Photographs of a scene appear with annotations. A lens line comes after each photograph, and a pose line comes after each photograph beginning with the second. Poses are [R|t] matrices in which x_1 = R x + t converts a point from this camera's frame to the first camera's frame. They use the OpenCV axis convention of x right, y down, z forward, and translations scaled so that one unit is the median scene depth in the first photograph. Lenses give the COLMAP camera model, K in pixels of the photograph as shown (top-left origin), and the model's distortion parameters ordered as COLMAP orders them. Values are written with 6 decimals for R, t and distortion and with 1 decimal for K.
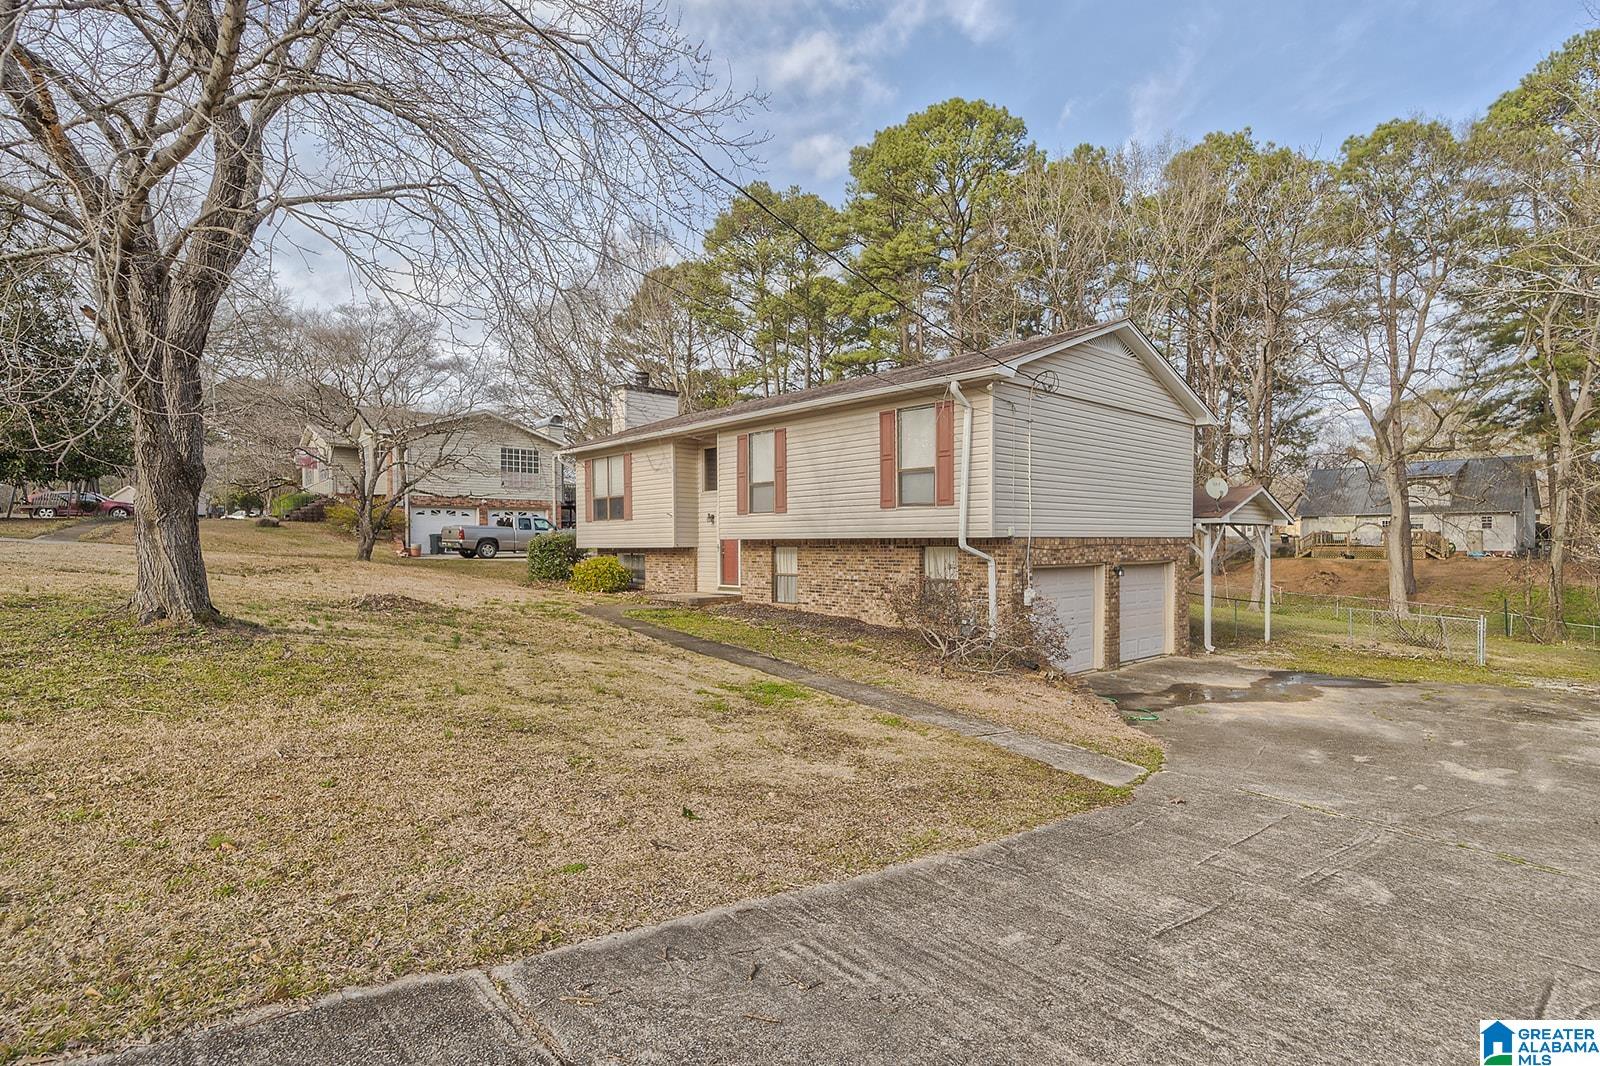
lens RADIAL K [[742.7, 0, 800.0], [0, 742.7, 533.0], [0, 0, 1]] dist [0.000122, 0.000007]
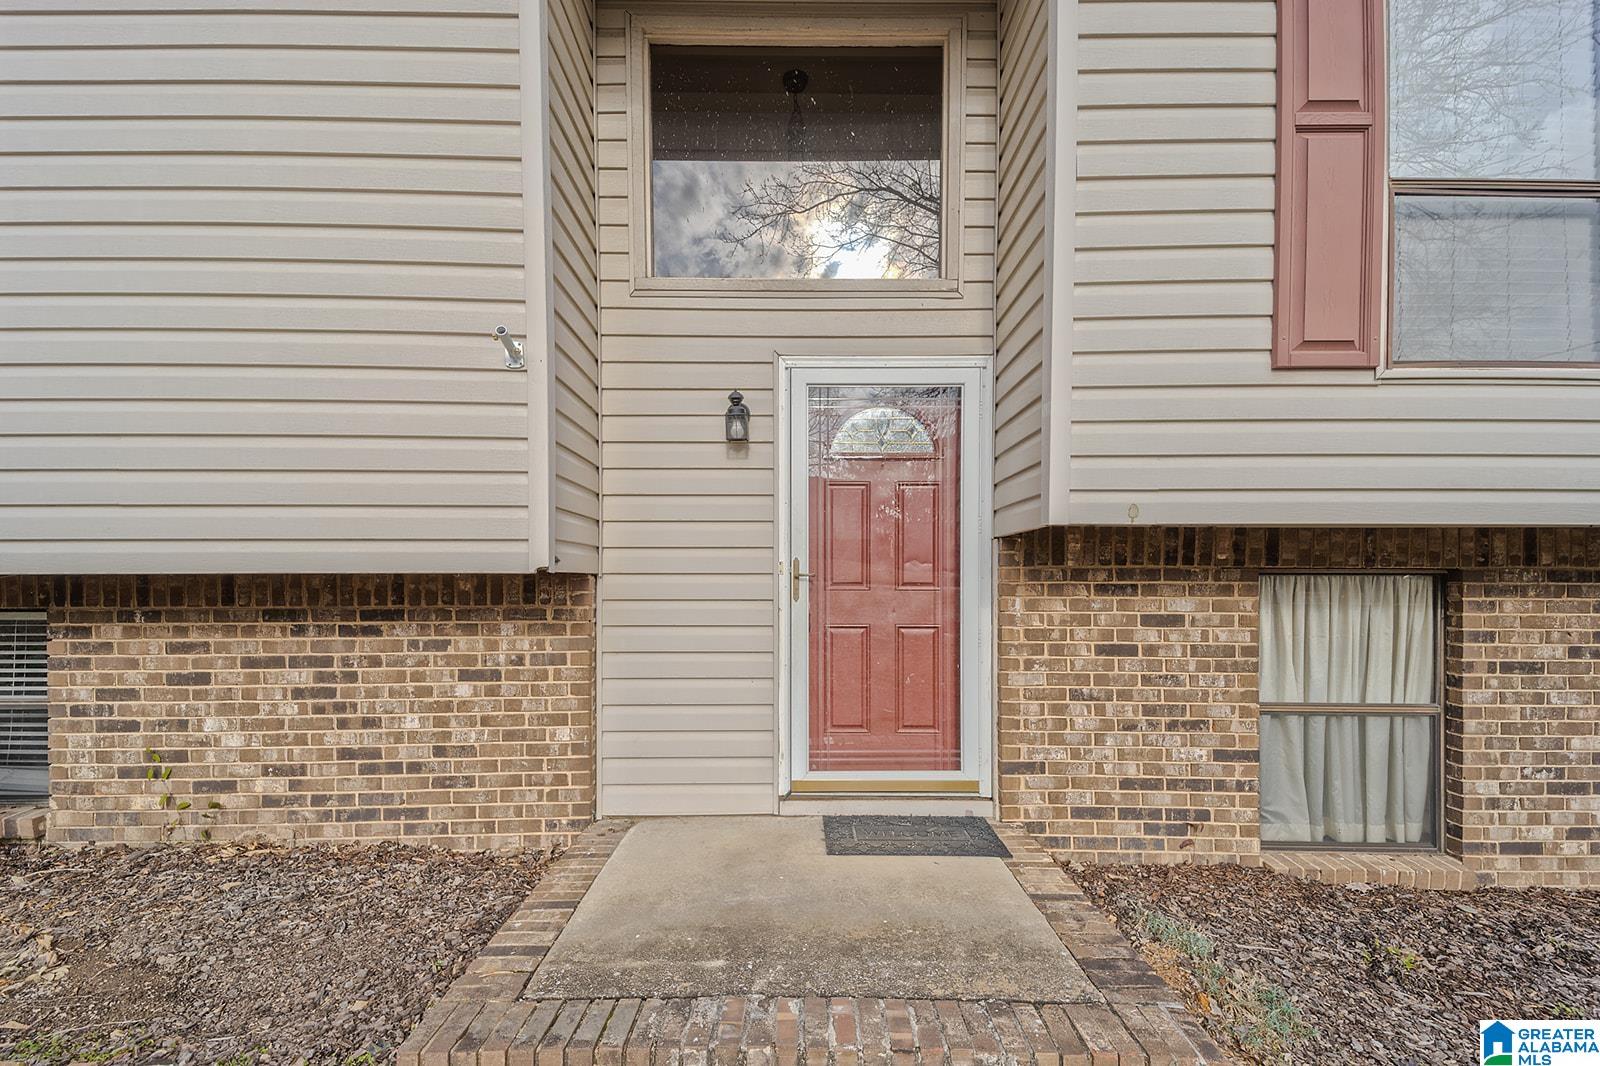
lens RADIAL K [[637.4, 0, 790.8], [0, 637.4, 589.8], [0, 0, 1]] dist [0.028998, 0.000037]
pose [[0.684056, 0.006263, 0.729402, -0.272314], [-0.014530, 0.999882, 0.005042, 0.025362], [-0.729285, -0.014047, 0.684066, 1.047233]]
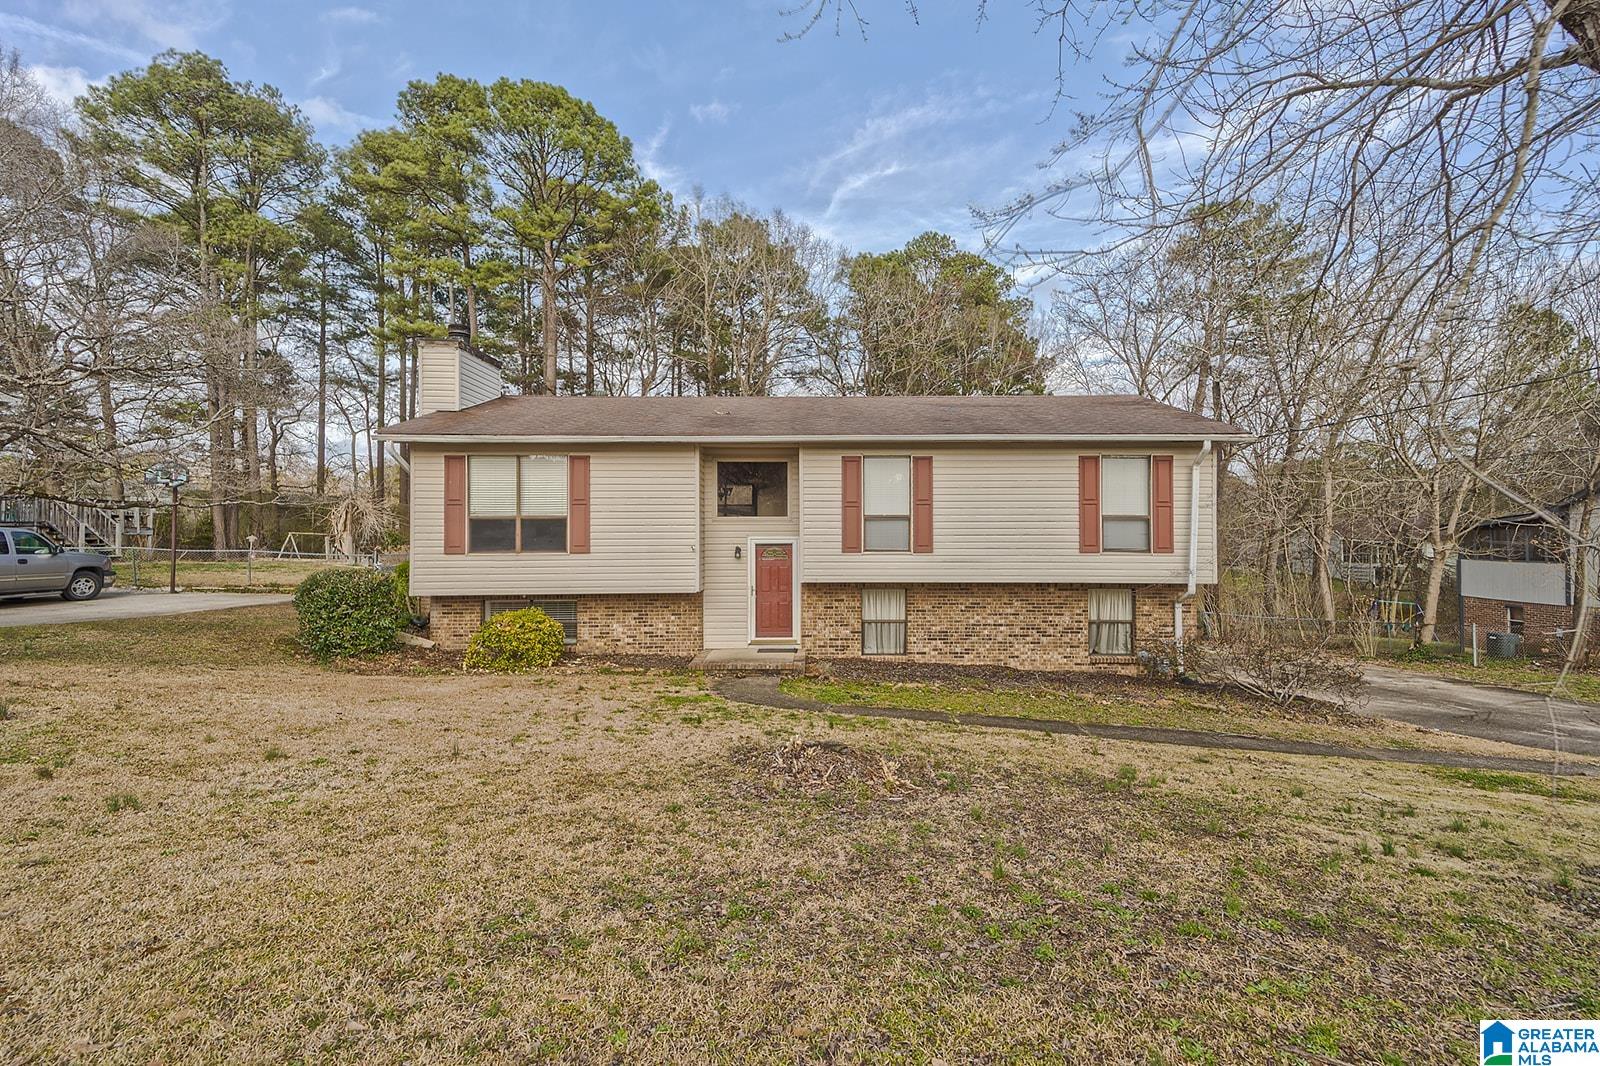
lens RADIAL K [[652.6, 0, 800.0], [0, 652.6, 533.0], [0, 0, 1]] dist [0.075933, 0.000034]
pose [[0.693278, 0.021154, 0.720360, -0.677850], [-0.009557, 0.999751, -0.020161, -0.032816], [-0.720607, 0.007093, 0.693307, 0.569258]]
